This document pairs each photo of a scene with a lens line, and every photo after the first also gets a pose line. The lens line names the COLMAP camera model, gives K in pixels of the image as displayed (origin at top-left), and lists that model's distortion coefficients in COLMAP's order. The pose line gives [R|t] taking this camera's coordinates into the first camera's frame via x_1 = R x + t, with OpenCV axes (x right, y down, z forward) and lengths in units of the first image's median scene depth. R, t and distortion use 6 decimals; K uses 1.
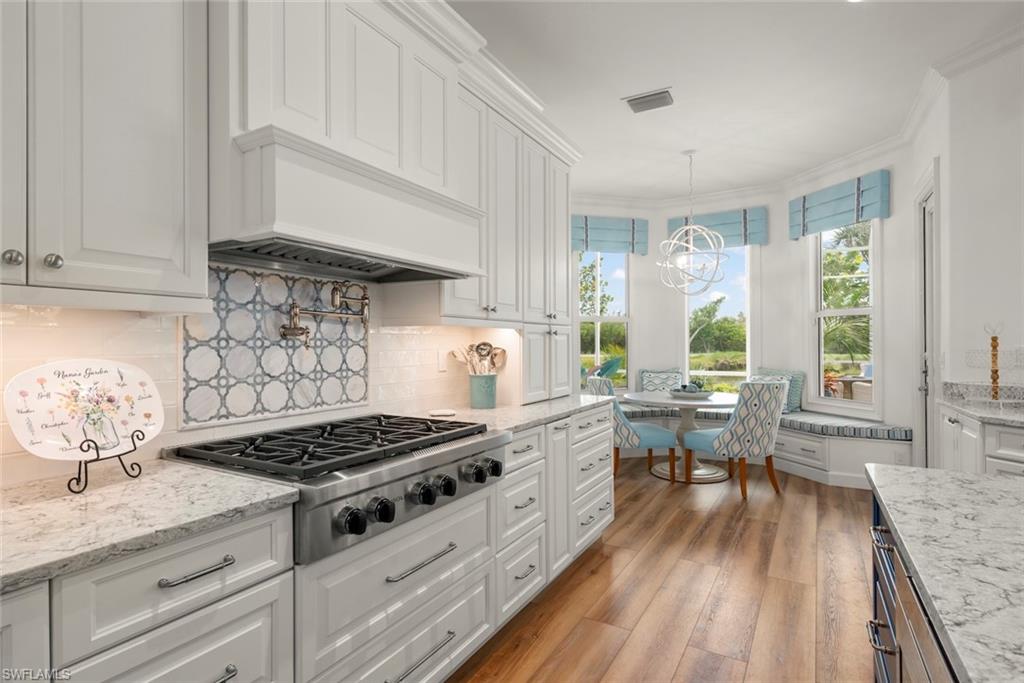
lens RADIAL K [[506.7, 0, 514.9], [0, 506.7, 341.0], [0, 0, 1]] dist [-0.002809, -0.001976]
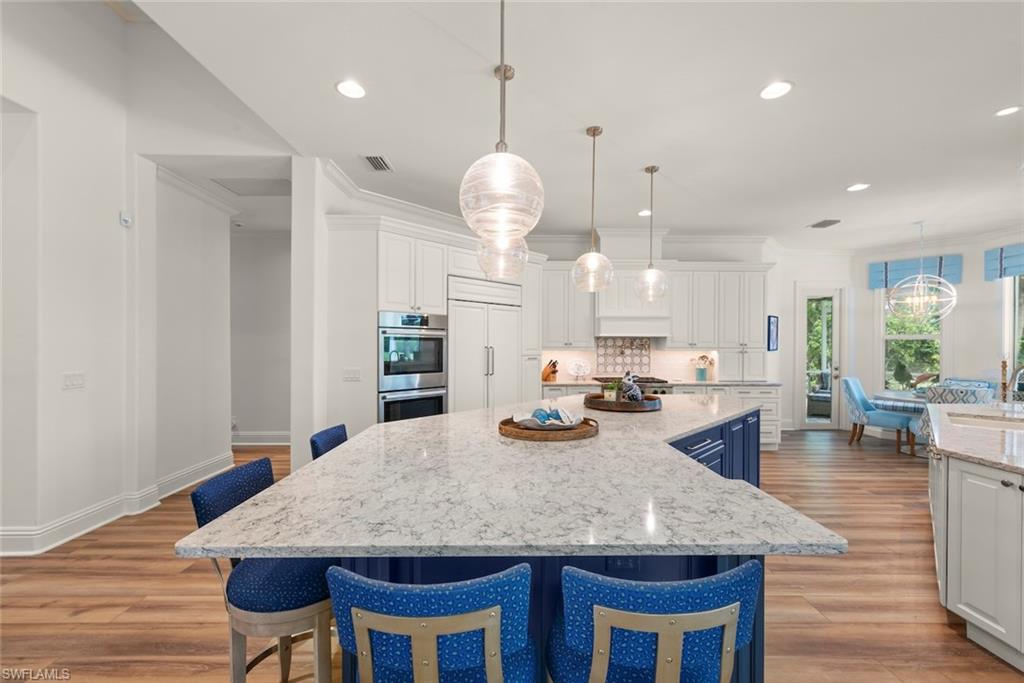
lens RADIAL K [[403.8, 0, 503.9], [0, 403.8, 347.1], [0, 0, 1]] dist [-0.001304, 0.000057]
pose [[0.496089, 0.008488, -0.868230, 1.768979], [-0.000558, 0.999955, 0.009456, -0.088128], [0.868272, -0.004206, 0.496071, -1.309640]]
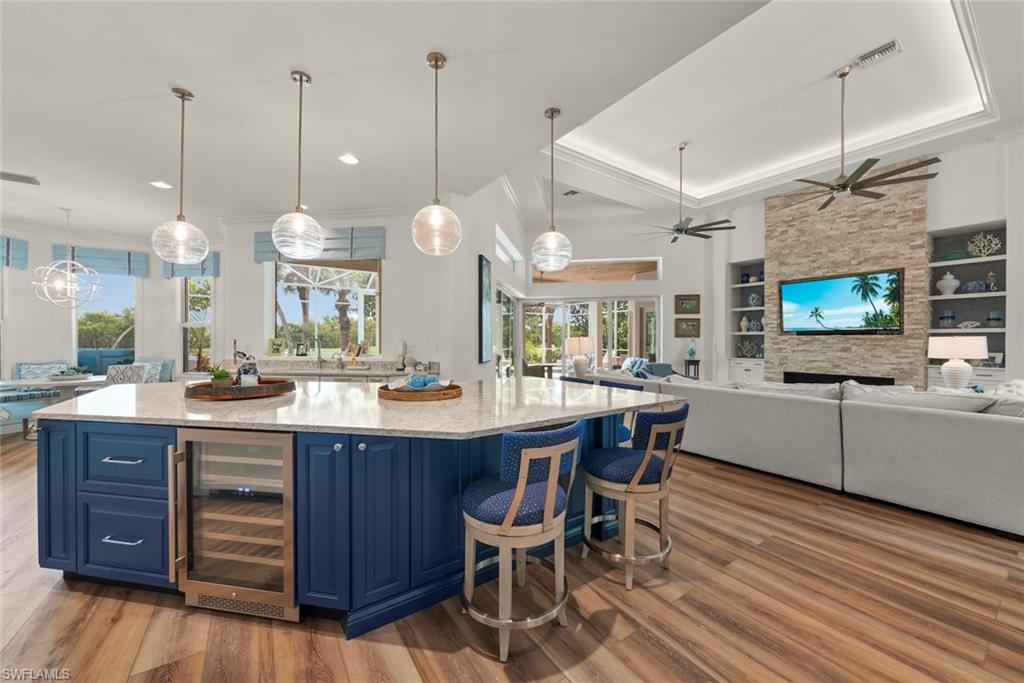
lens RADIAL K [[386.7, 0, 513.7], [0, 386.7, 343.5], [0, 0, 1]] dist [-0.003508, 0.001056]
pose [[0.432070, 0.001690, 0.901838, -0.230208], [-0.007927, 0.999967, 0.001924, -0.005238], [-0.901805, -0.007981, 0.432069, -1.494938]]
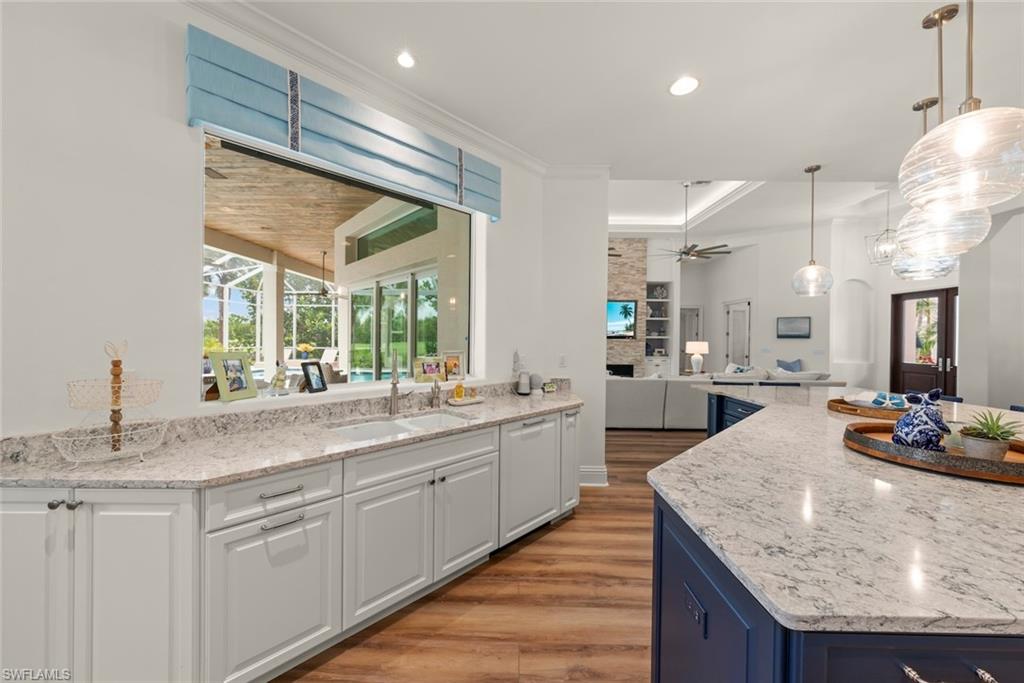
lens RADIAL K [[369.7, 0, 510.4], [0, 369.7, 341.3], [0, 0, 1]] dist [0.001631, 0.000448]
pose [[-0.493507, -0.009441, 0.869690, 0.346796], [-0.012470, 0.999915, 0.003778, -0.063085], [-0.869652, -0.008980, -0.493583, 1.125424]]
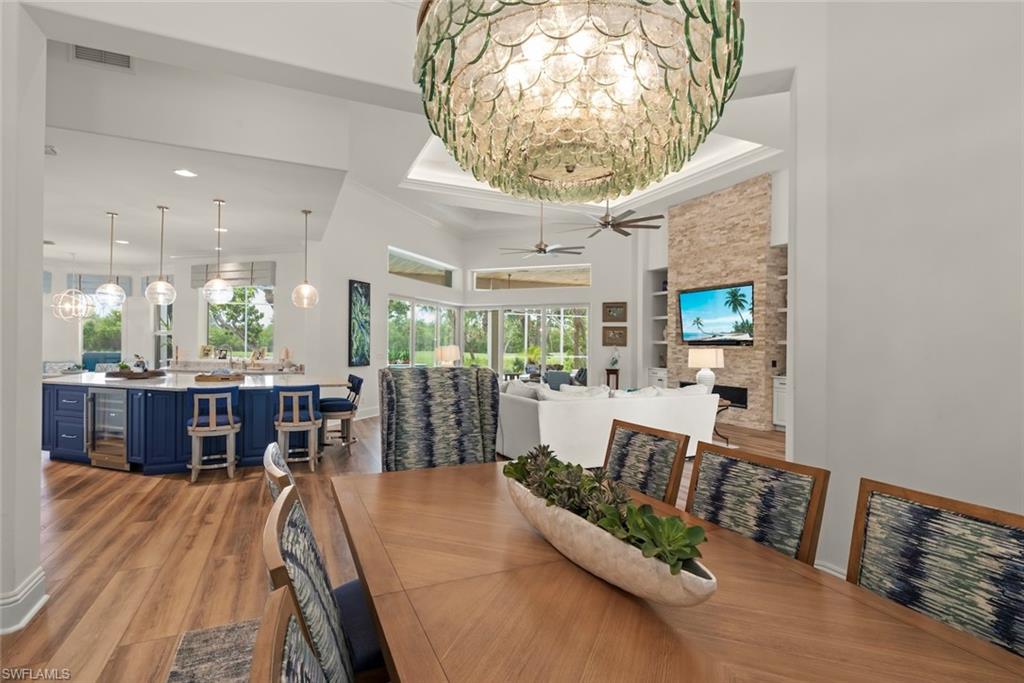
lens RADIAL K [[506.7, 0, 514.3], [0, 506.7, 345.8], [0, 0, 1]] dist [-0.002809, -0.001976]
pose [[0.582077, 0.011682, 0.813049, -0.641589], [-0.016572, 0.999860, -0.002502, -0.053441], [-0.812964, -0.012017, 0.582189, -3.859671]]
